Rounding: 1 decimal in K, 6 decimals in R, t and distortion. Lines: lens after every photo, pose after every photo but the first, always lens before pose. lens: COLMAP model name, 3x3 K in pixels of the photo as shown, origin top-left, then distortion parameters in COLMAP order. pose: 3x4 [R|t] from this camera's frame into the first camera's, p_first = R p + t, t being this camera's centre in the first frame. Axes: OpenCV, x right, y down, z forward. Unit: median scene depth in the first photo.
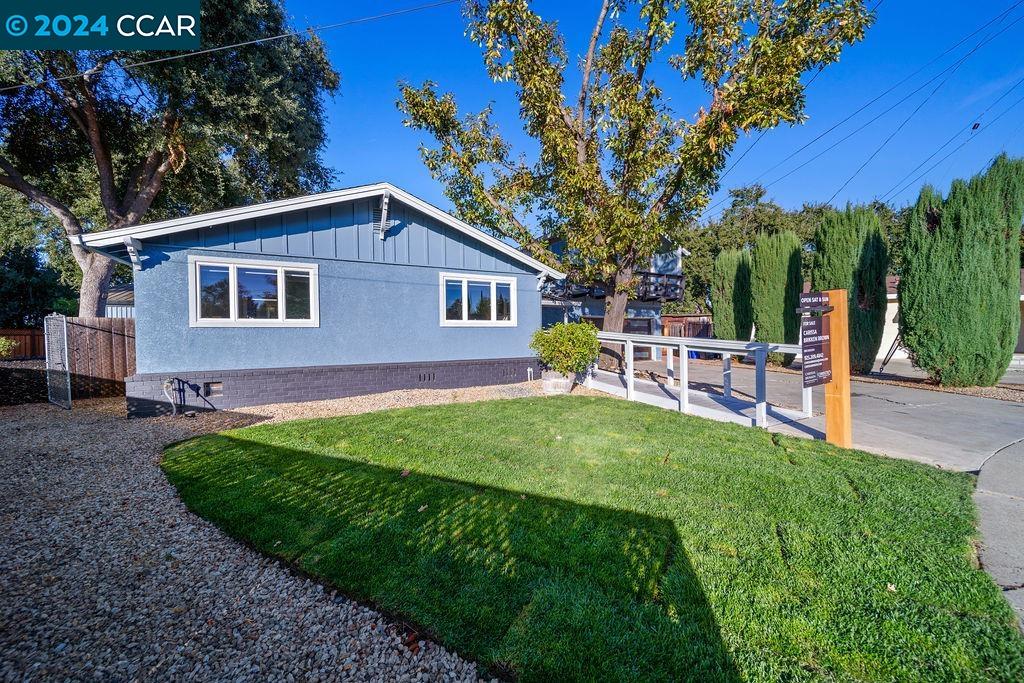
lens RADIAL K [[379.7, 0, 512.0], [0, 379.7, 341.5], [0, 0, 1]] dist [0.000246, -0.000007]
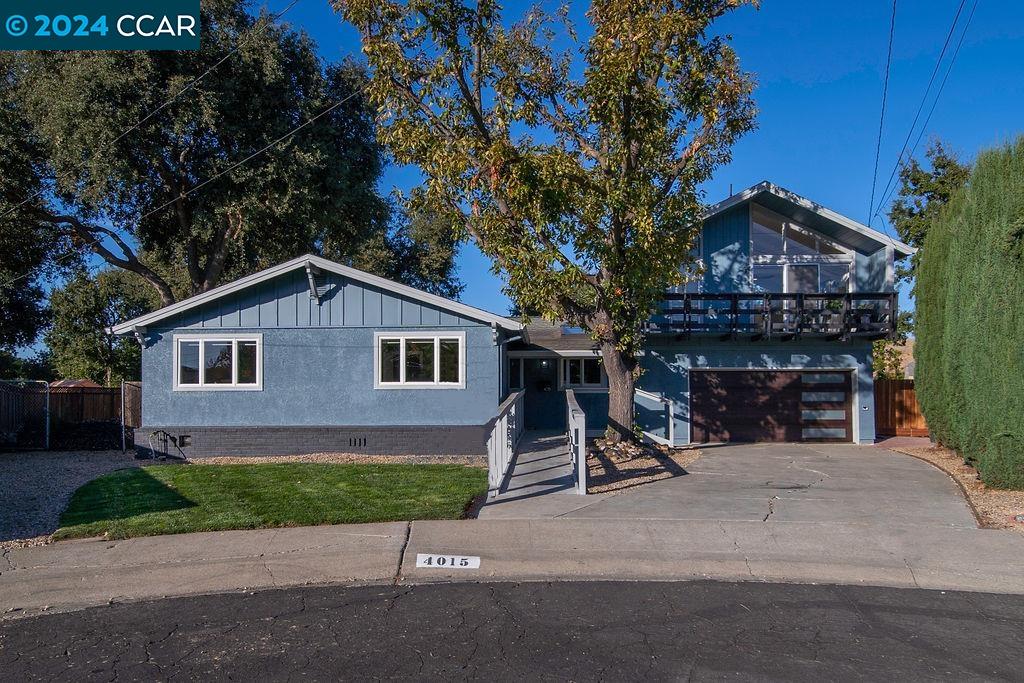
lens RADIAL K [[696.7, 0, 512.1], [0, 696.7, 385.5], [0, 0, 1]] dist [0.001169, 0.002220]
pose [[0.863654, -0.002525, -0.504079, 1.088478], [-0.012252, 0.999587, -0.025998, -0.009005], [0.503936, 0.028629, 0.863266, -0.363944]]
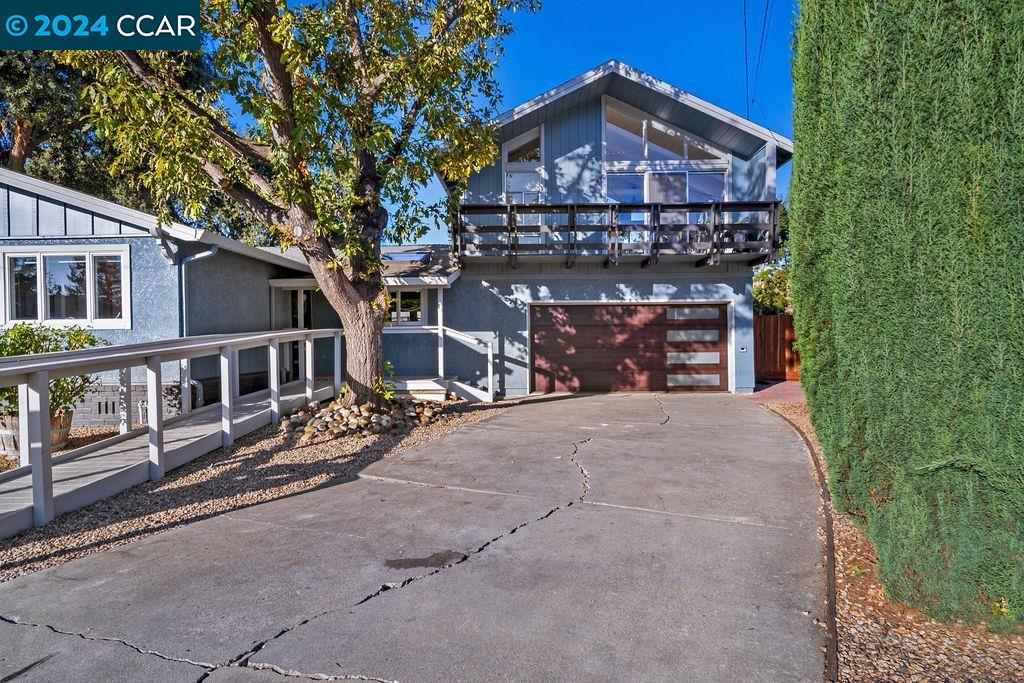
lens RADIAL K [[569.8, 0, 512.0], [0, 569.8, 341.5], [0, 0, 1]] dist [0.000270, 0.000554]
pose [[0.869285, 0.004416, -0.494292, 1.155722], [-0.004125, 0.999990, 0.001678, -0.029770], [0.494294, 0.000580, 0.869294, 0.649178]]
